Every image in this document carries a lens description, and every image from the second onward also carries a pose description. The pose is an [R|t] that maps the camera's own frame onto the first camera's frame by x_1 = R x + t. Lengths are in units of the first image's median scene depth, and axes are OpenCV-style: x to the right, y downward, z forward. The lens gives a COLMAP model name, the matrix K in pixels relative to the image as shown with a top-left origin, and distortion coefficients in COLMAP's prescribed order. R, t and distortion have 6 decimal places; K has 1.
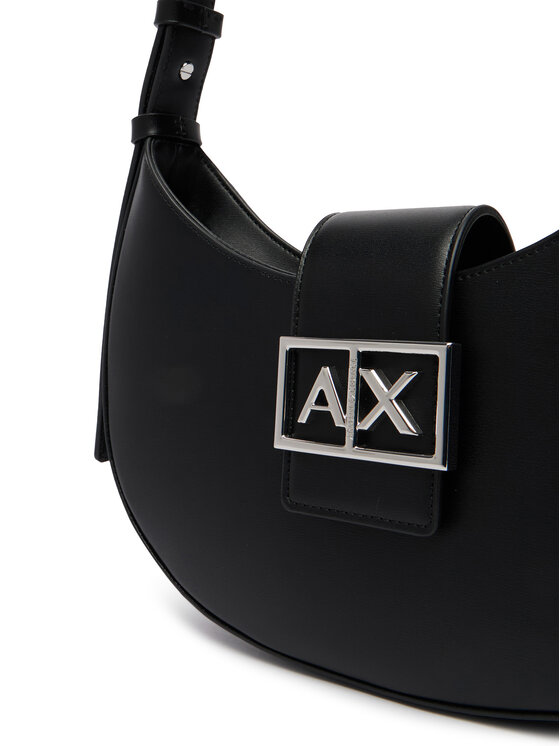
lens RADIAL K [[696.8, 0, 280.0], [0, 696.8, 373.0], [0, 0, 1]] dist [-0.007894, -0.006503]
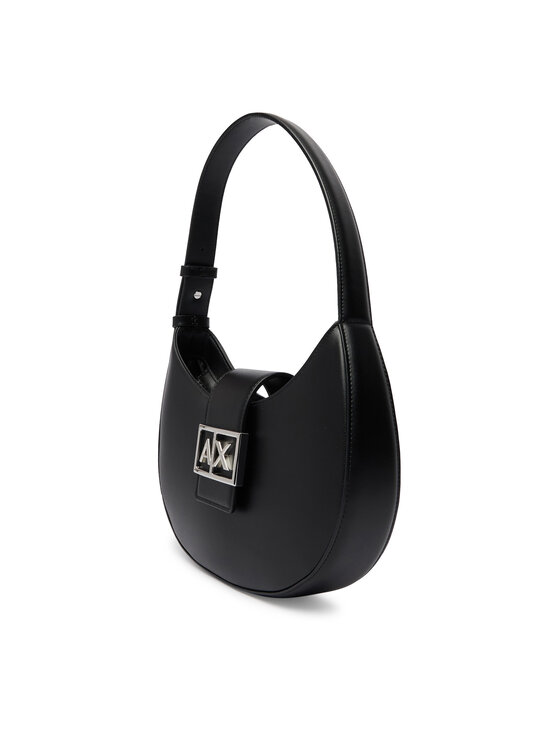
lens RADIAL K [[696.8, 0, 280.0], [0, 696.8, 373.0], [0, 0, 1]] dist [-0.007894, -0.006503]
pose [[0.919215, 0.046381, -0.391015, 1.191542], [-0.077595, 0.994903, -0.064400, -0.095751], [0.386035, 0.089538, 0.918129, -1.076068]]
